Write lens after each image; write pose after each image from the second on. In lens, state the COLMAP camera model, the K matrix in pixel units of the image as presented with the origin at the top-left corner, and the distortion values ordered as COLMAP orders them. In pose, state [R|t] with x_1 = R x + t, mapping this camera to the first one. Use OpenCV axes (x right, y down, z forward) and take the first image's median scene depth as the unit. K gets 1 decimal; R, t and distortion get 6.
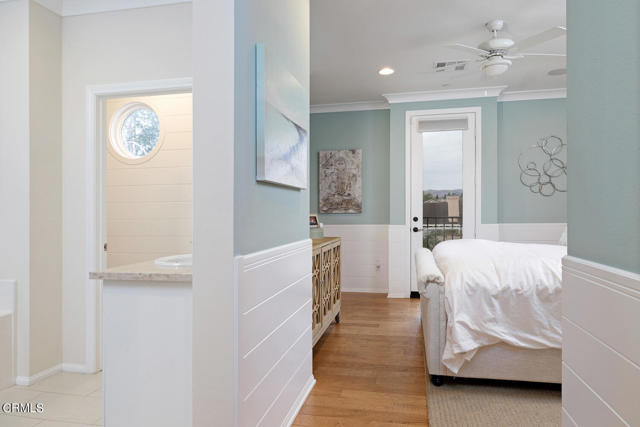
lens RADIAL K [[426.8, 0, 318.9], [0, 426.8, 218.4], [0, 0, 1]] dist [-0.000400, -0.002140]
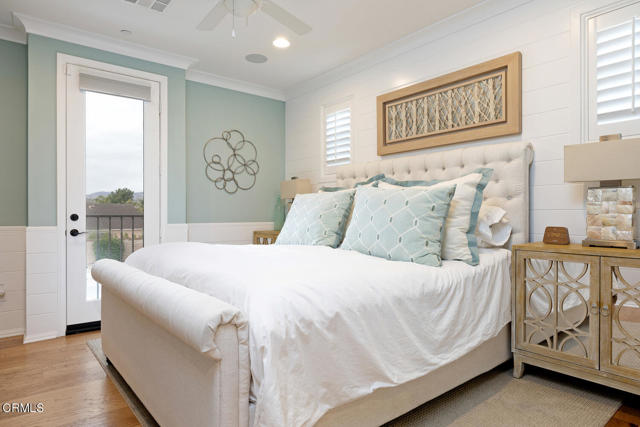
lens RADIAL K [[402.5, 0, 317.8], [0, 402.5, 220.6], [0, 0, 1]] dist [0.005988, 0.002602]
pose [[0.640376, 0.000437, 0.768061, -0.016986], [0.006112, 0.999965, -0.005665, 0.012085], [-0.768037, 0.008322, 0.640352, 0.276612]]
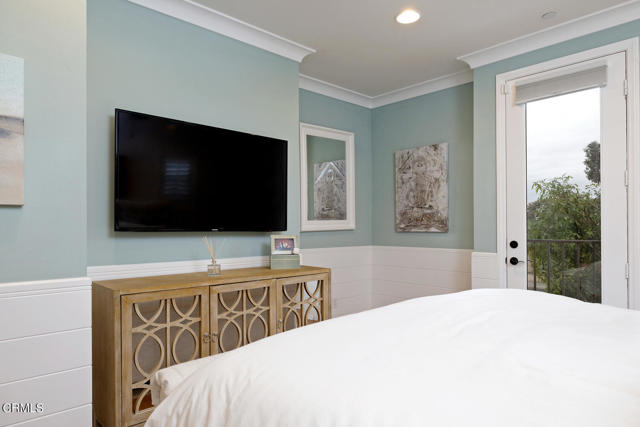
lens RADIAL K [[402.5, 0, 320.1], [0, 402.5, 217.8], [0, 0, 1]] dist [0.005988, 0.002602]
pose [[0.811990, -0.001570, -0.583670, 0.320667], [-0.016528, 0.999534, -0.025682, -0.016414], [0.583438, 0.030501, 0.811585, 0.336497]]
